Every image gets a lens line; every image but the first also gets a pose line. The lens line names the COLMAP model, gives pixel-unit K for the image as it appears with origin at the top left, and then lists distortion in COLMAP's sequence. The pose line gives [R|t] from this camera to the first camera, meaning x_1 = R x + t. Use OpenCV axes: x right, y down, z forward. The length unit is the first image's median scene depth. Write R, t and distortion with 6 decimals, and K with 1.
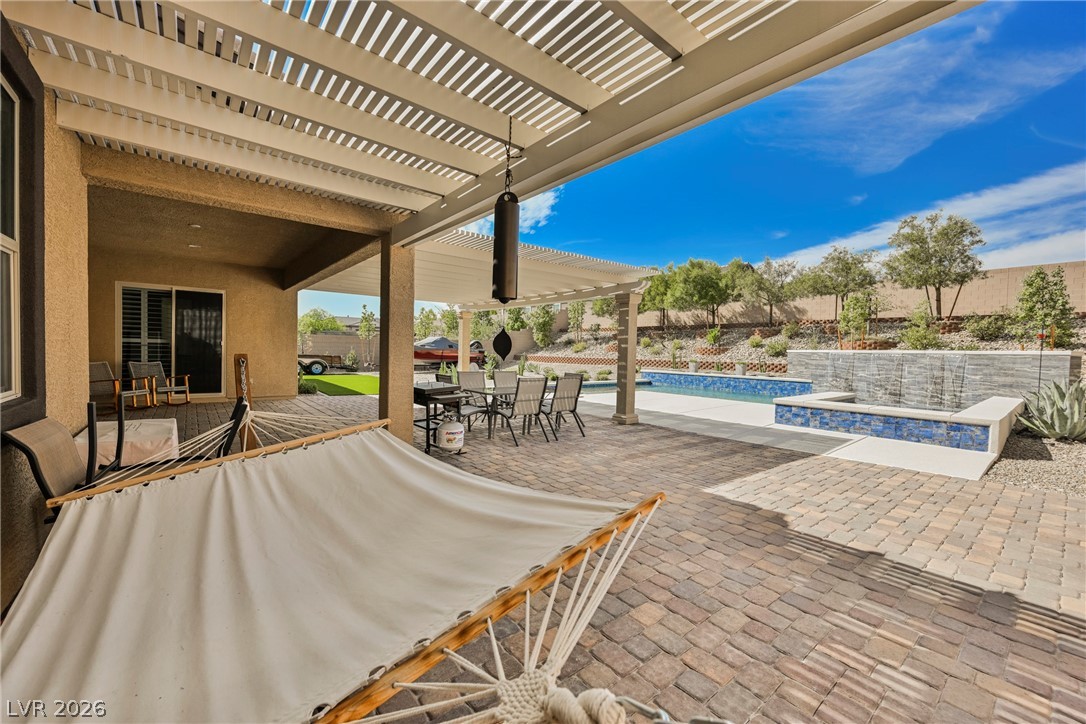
lens RADIAL K [[431.0, 0, 545.2], [0, 431.0, 360.9], [0, 0, 1]] dist [0.001268, 0.000196]
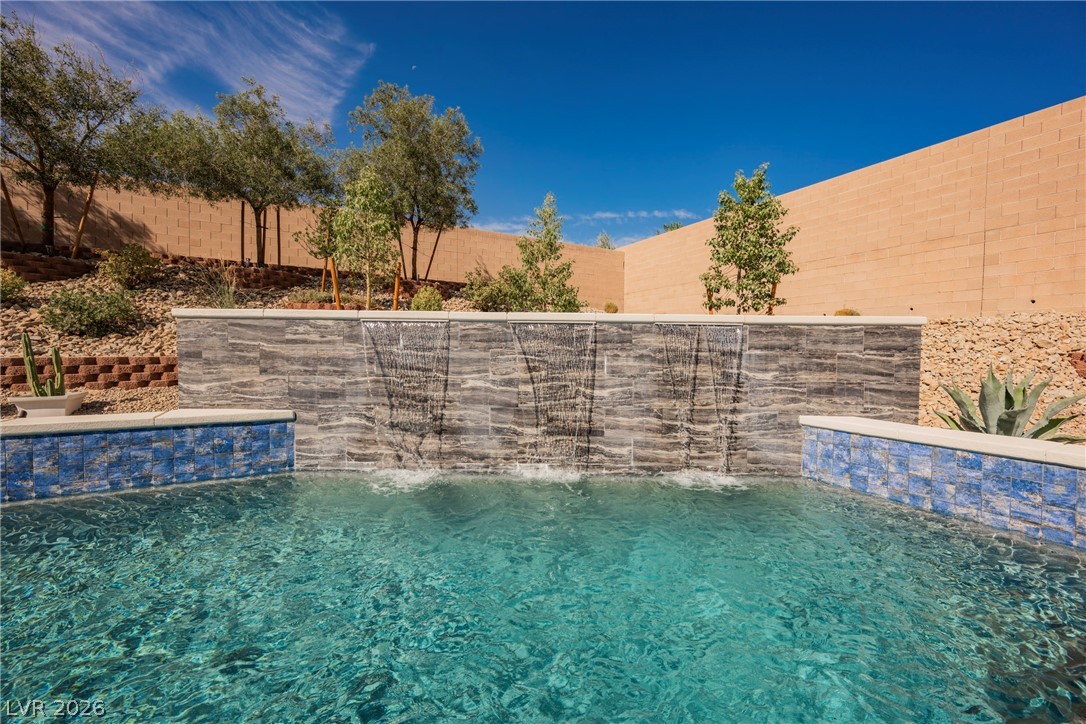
lens RADIAL K [[424.6, 0, 546.9], [0, 424.6, 361.8], [0, 0, 1]] dist [-0.001902, -0.000236]
pose [[0.183262, -0.044927, 0.982037, 0.332306], [0.016449, 0.998955, 0.042632, 0.001006], [-0.982926, 0.008341, 0.183810, 0.705240]]
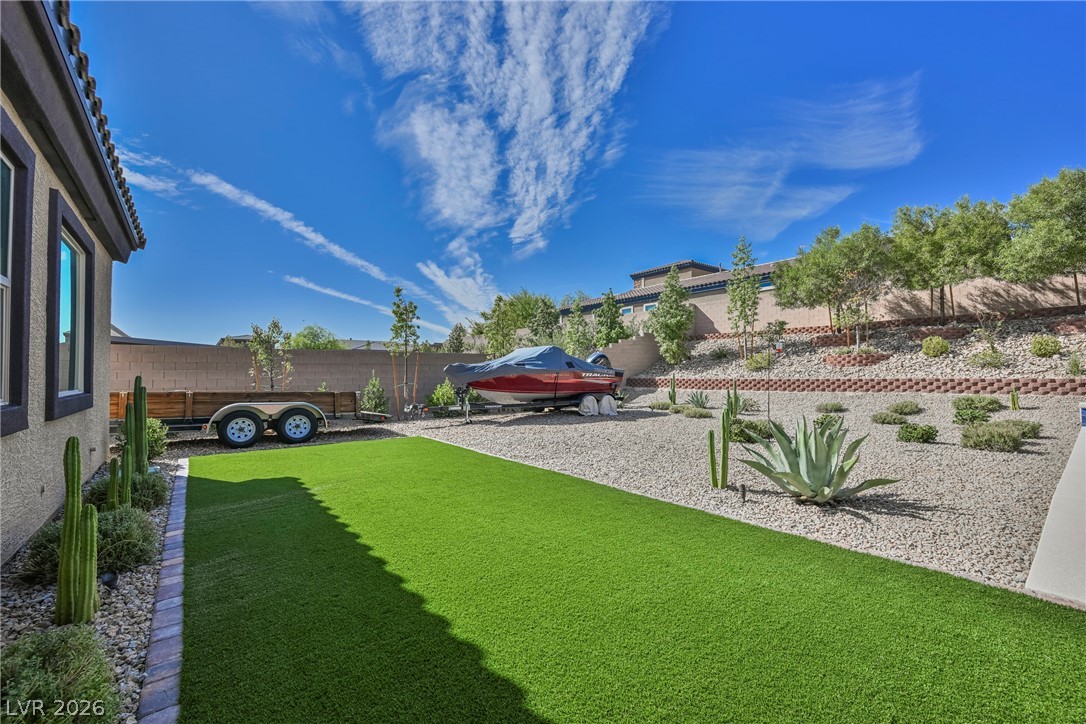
lens RADIAL K [[443.7, 0, 553.9], [0, 443.7, 364.3], [0, 0, 1]] dist [-0.001182, -0.000126]
pose [[0.999515, -0.031064, 0.002286, -0.361820], [0.031135, 0.998536, -0.044233, -0.017954], [-0.000908, 0.044283, 0.999019, 0.728932]]
